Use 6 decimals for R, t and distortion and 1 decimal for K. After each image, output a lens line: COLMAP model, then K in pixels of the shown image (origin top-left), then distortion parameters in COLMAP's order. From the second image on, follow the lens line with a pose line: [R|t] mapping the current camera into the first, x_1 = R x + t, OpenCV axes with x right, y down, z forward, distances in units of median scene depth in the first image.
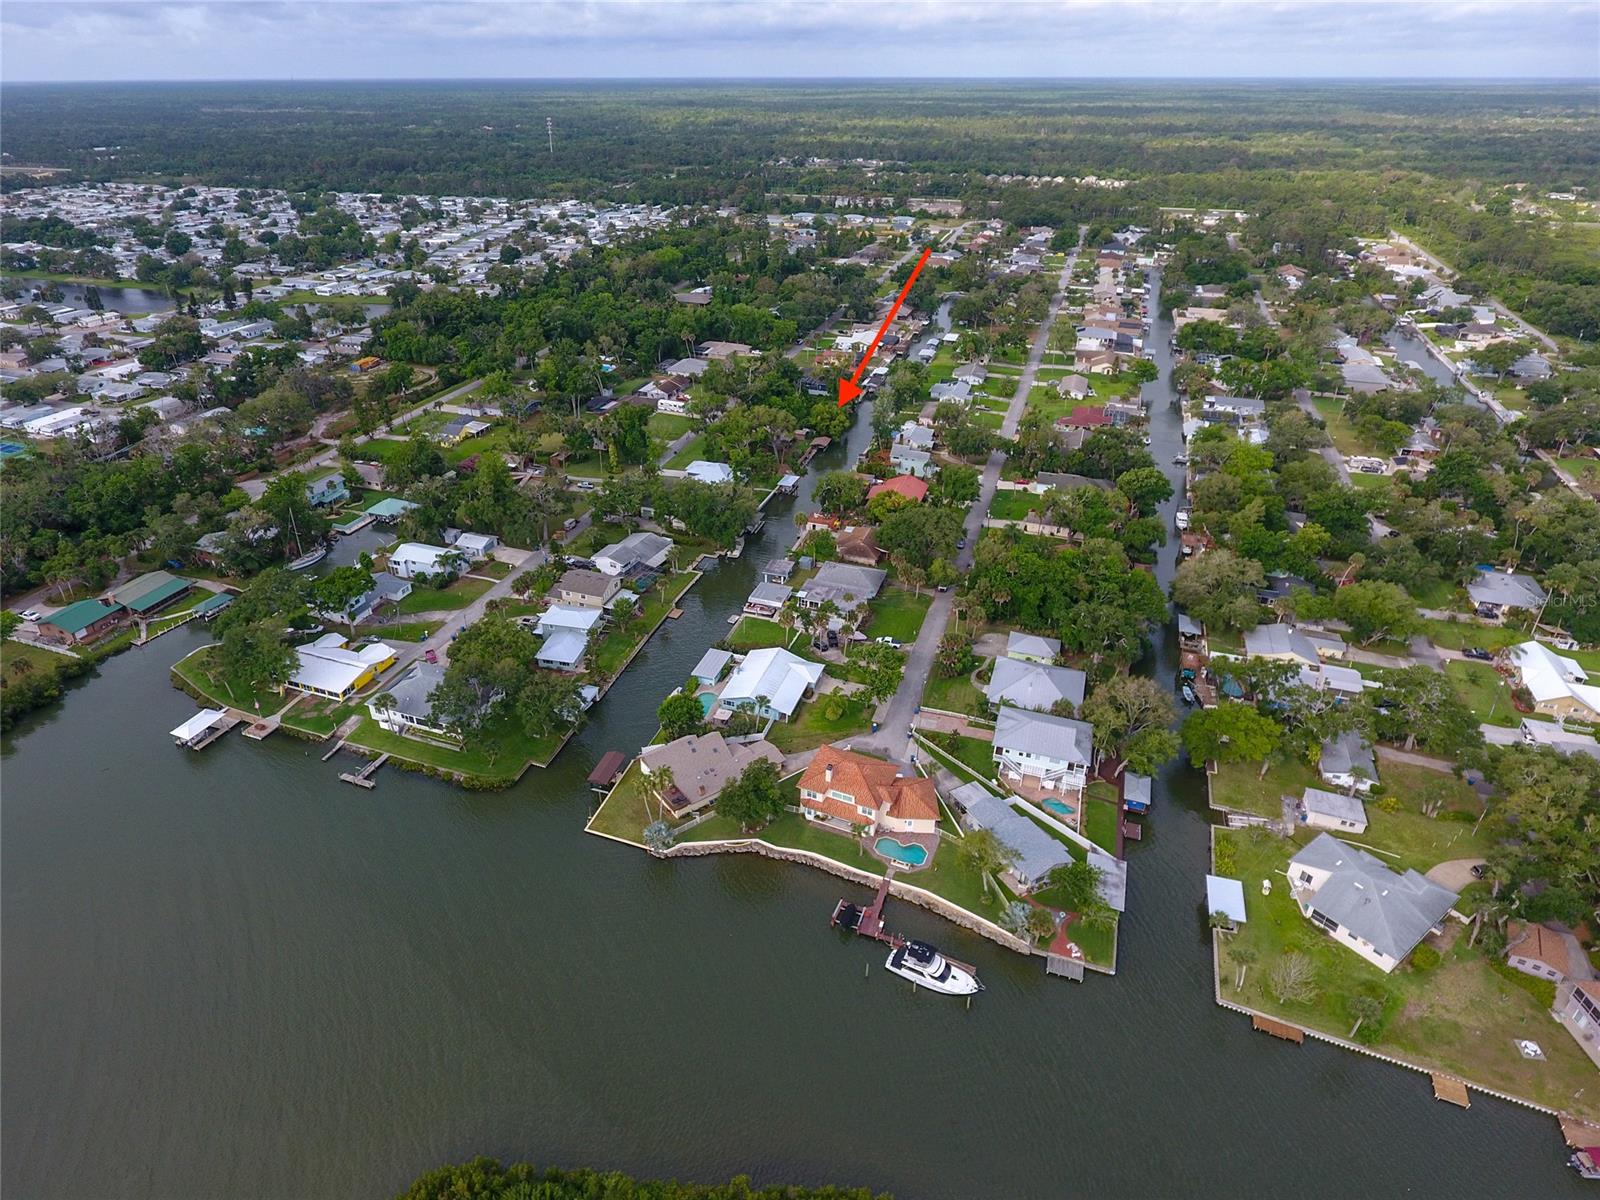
lens RADIAL K [[939.6, 0, 748.4], [0, 939.6, 574.2], [0, 0, 1]] dist [-0.003155, 0.000762]
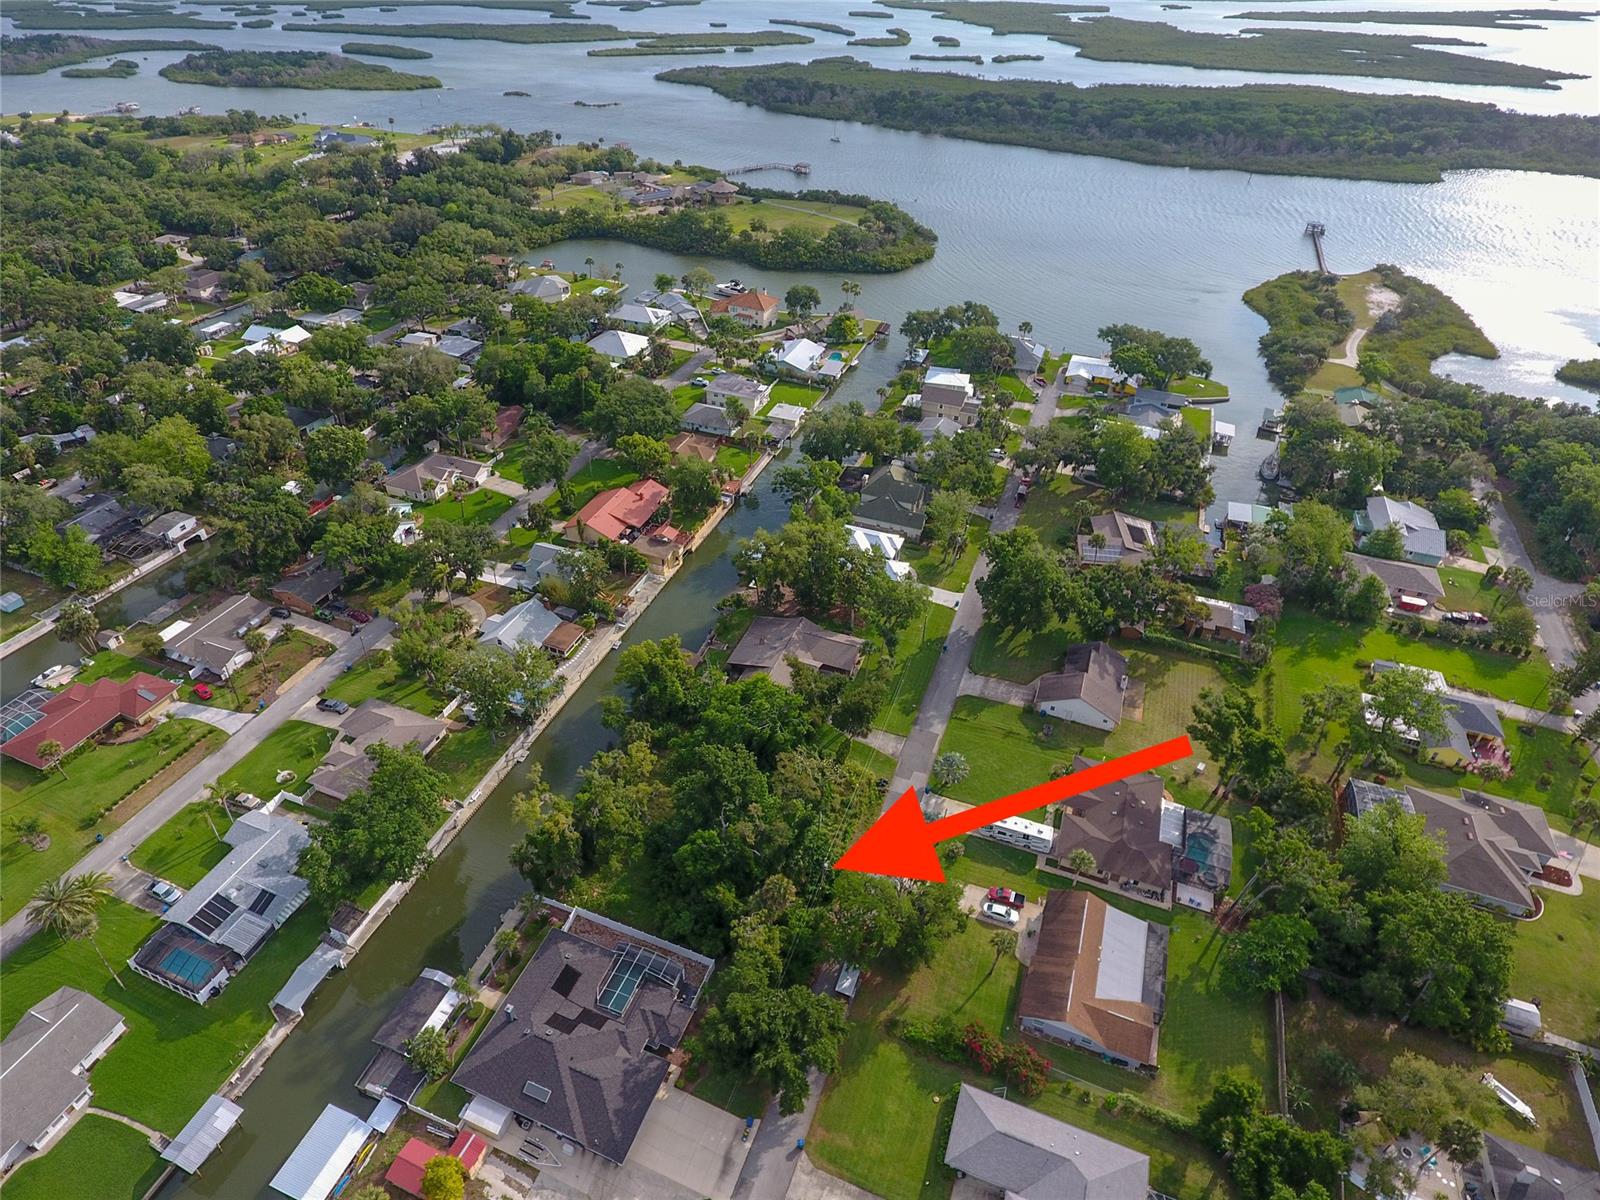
lens RADIAL K [[939.6, 0, 748.4], [0, 939.6, 574.2], [0, 0, 1]] dist [-0.003155, 0.000762]
pose [[-0.999306, -0.025558, 0.027099, 0.019692], [0.012667, 0.450975, 0.892447, -0.505625], [-0.035030, 0.892171, -0.450338, 0.946640]]
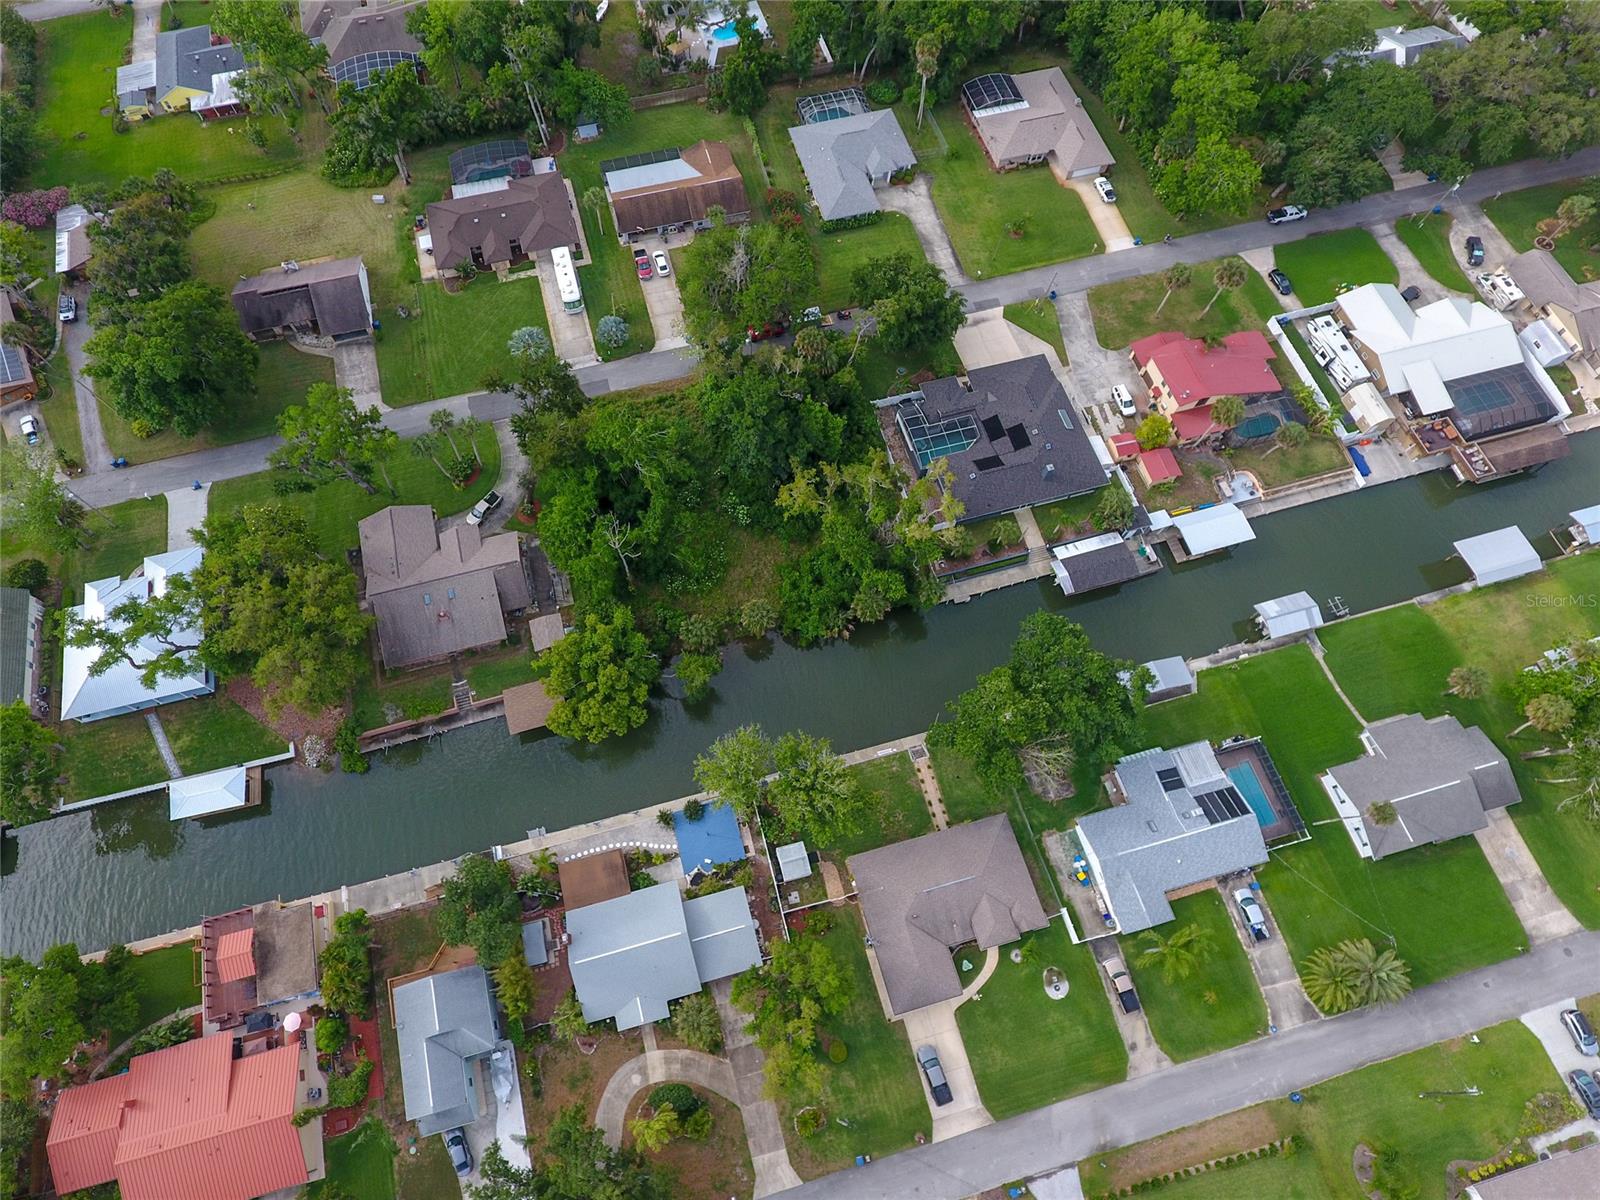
lens RADIAL K [[939.6, 0, 748.4], [0, 939.6, 574.2], [0, 0, 1]] dist [-0.003155, 0.000762]
pose [[0.579876, 0.741160, -0.338270, 0.163791], [-0.384657, 0.615082, 0.688269, -0.352858], [0.718181, -0.268993, 0.641763, 0.670451]]
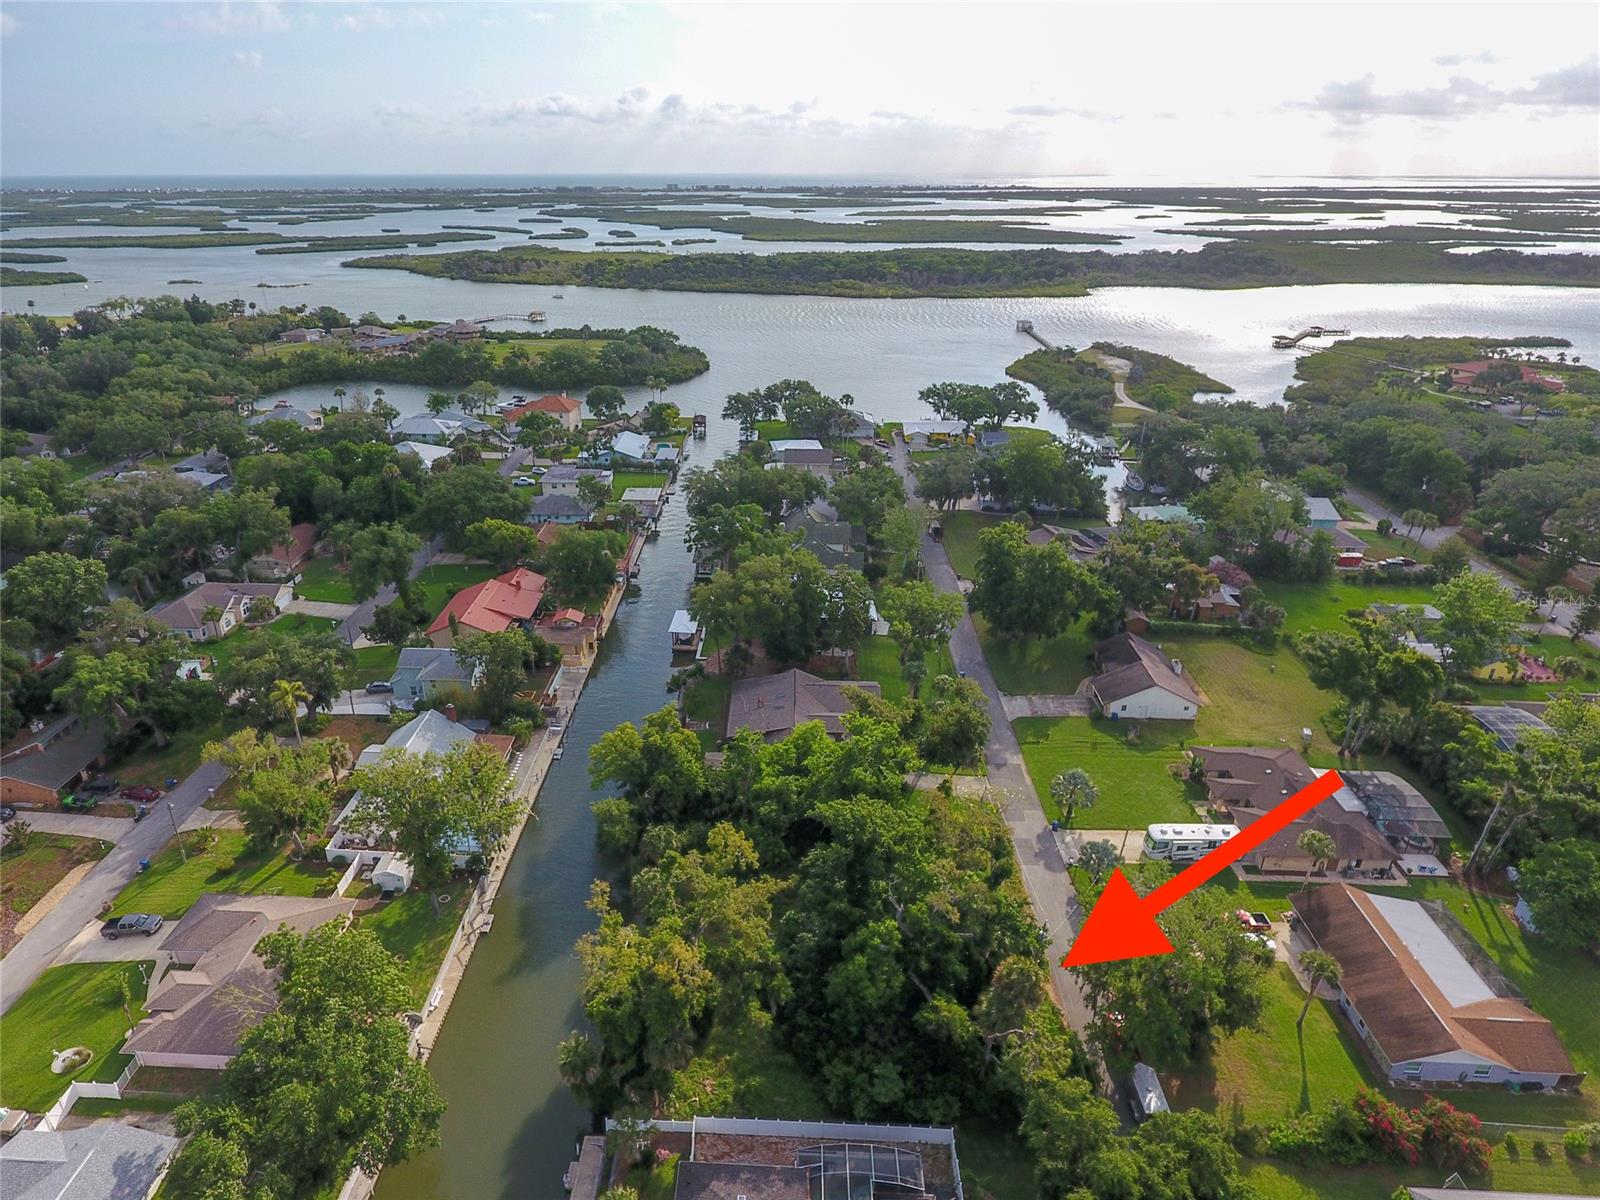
lens RADIAL K [[939.6, 0, 748.4], [0, 939.6, 574.2], [0, 0, 1]] dist [-0.003155, 0.000762]
pose [[-0.953633, 0.120733, -0.275696, 0.111139], [-0.141111, 0.629741, 0.763881, -0.387248], [0.265843, 0.767366, -0.583505, 0.935222]]
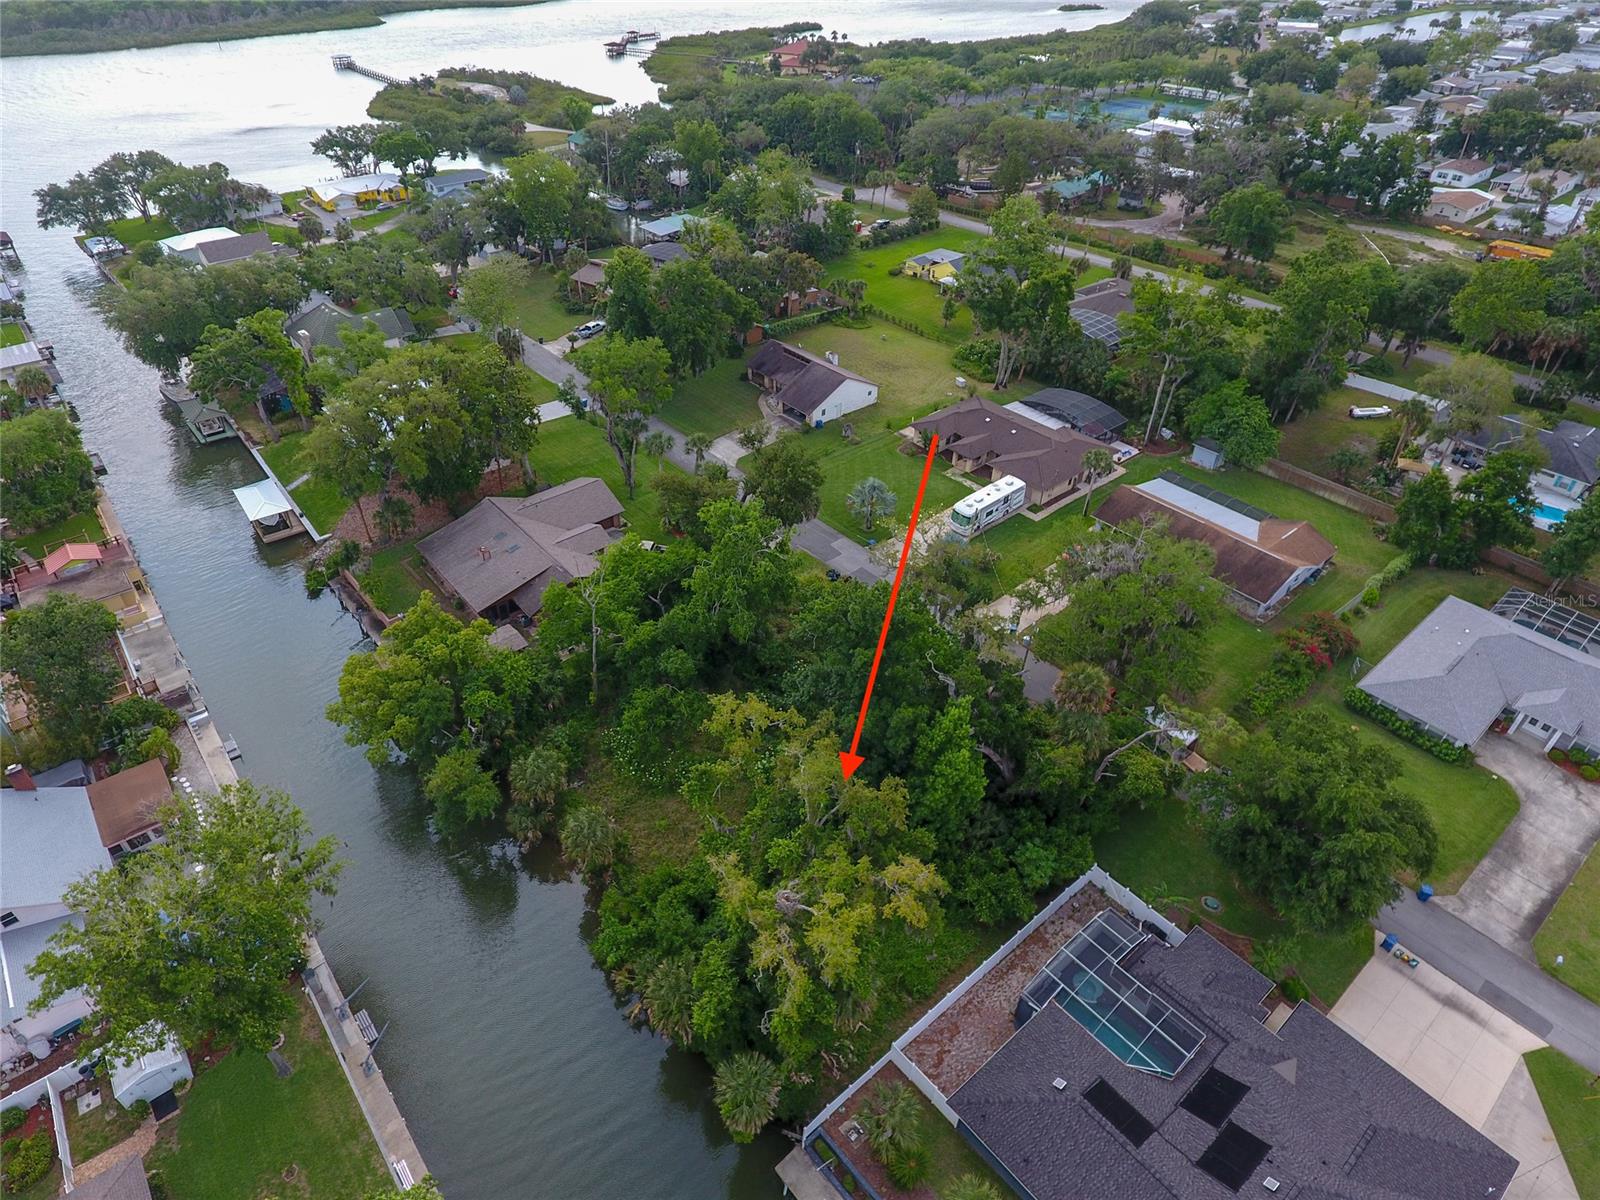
lens RADIAL K [[939.6, 0, 748.4], [0, 939.6, 574.2], [0, 0, 1]] dist [-0.003155, 0.000762]
pose [[-0.511907, 0.510510, -0.690892, 0.155551], [-0.403000, 0.567550, 0.717968, -0.307890], [0.758645, 0.645962, -0.084797, 0.856379]]
